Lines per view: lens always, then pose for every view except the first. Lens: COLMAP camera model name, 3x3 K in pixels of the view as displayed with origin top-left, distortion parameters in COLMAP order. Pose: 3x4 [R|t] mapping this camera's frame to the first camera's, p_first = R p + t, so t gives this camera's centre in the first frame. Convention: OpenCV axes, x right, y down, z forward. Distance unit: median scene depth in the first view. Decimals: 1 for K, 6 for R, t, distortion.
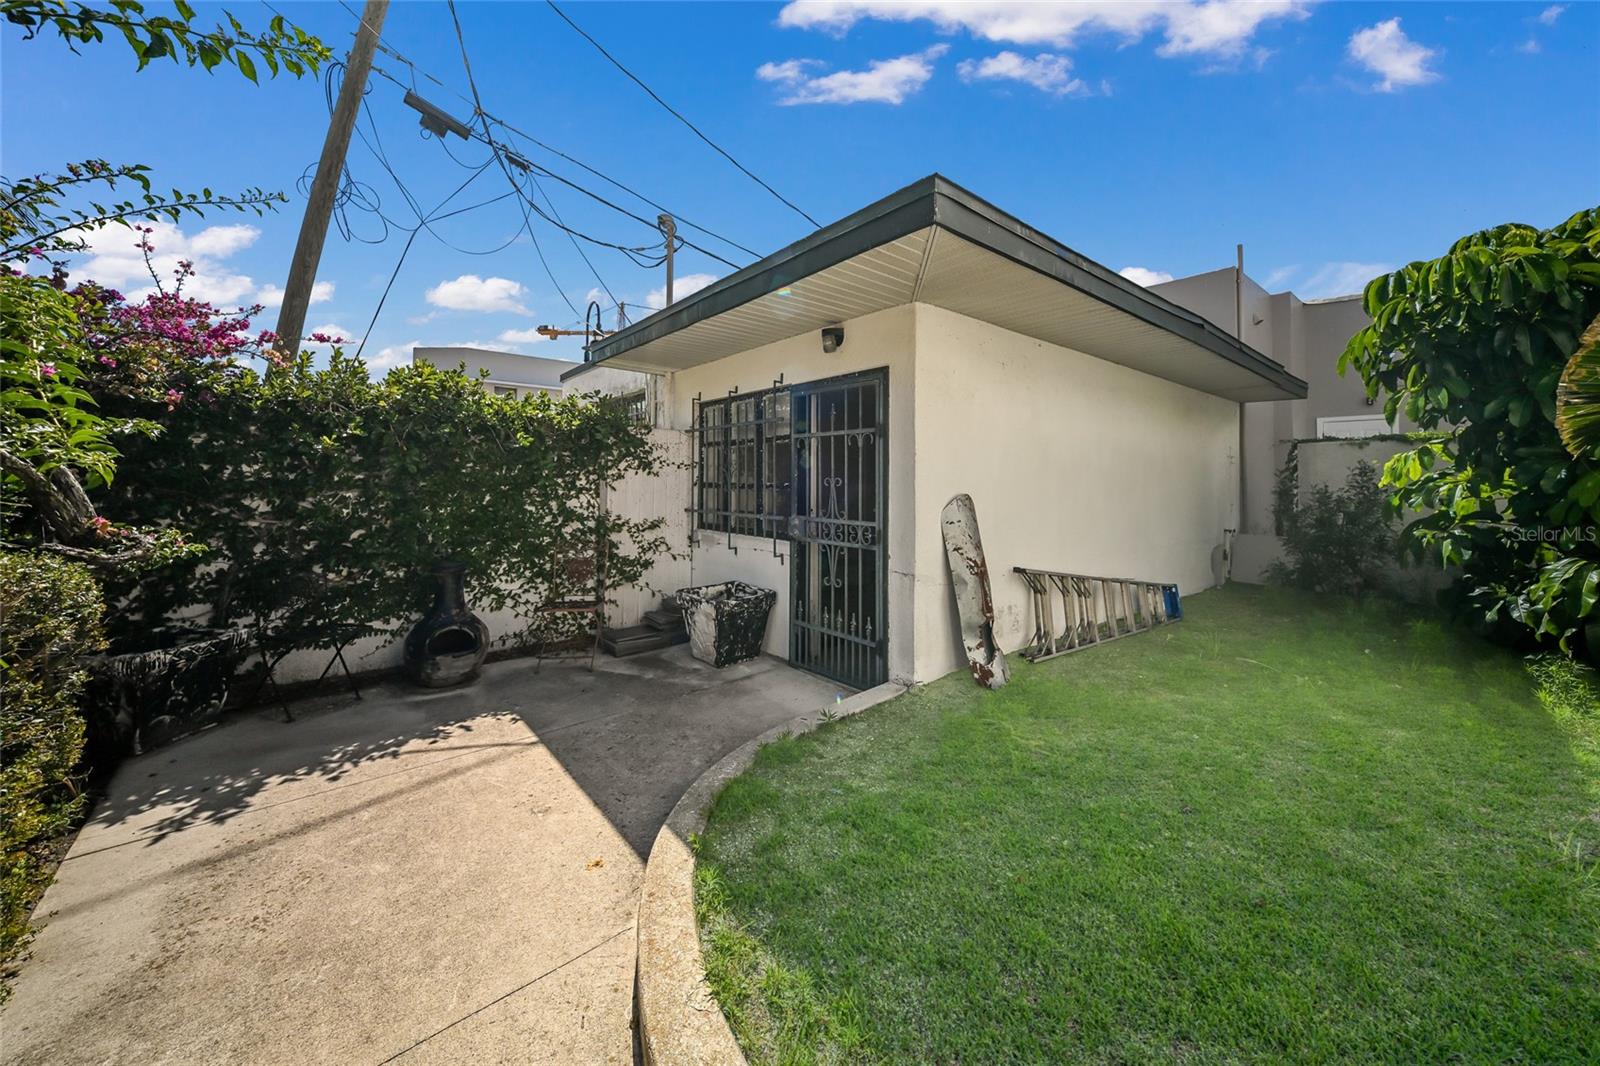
lens RADIAL K [[556.8, 0, 804.6], [0, 556.8, 529.5], [0, 0, 1]] dist [0.011139, -0.003731]
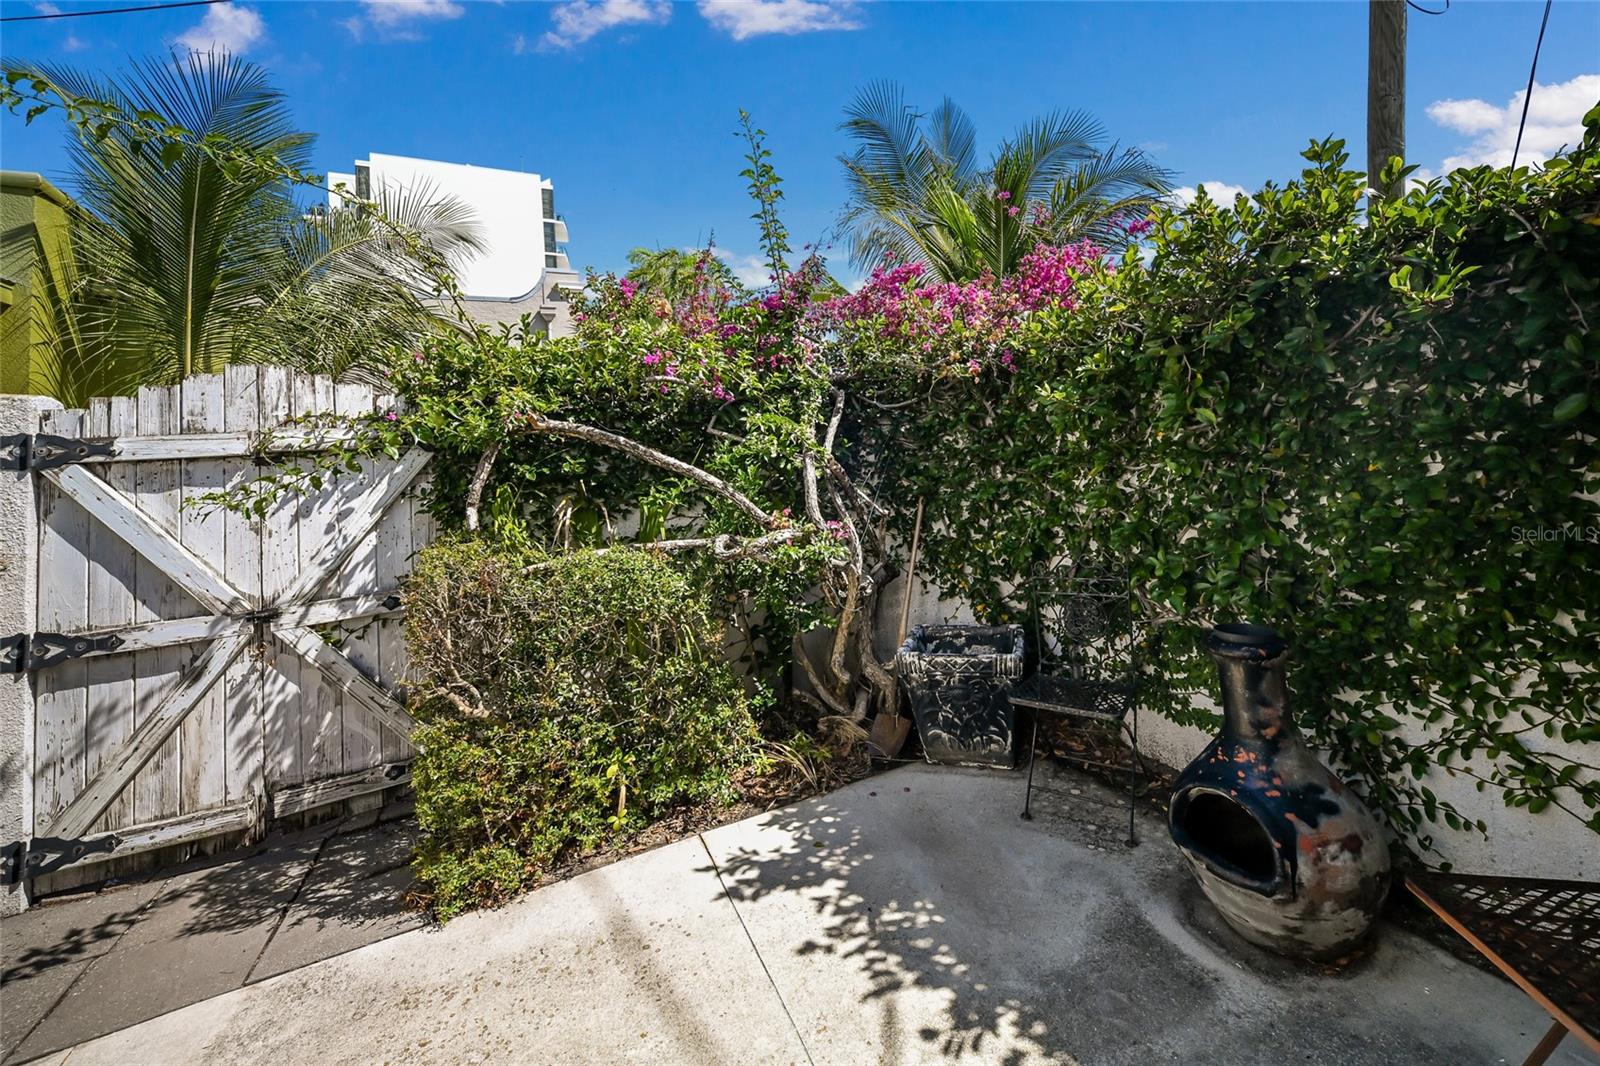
lens RADIAL K [[622.1, 0, 799.1], [0, 622.1, 434.2], [0, 0, 1]] dist [0.013815, -0.005895]
pose [[-0.257448, -0.048212, -0.965089, -0.131709], [-0.002557, 0.998785, -0.049213, -0.086178], [0.966289, -0.010202, -0.257258, 1.113352]]
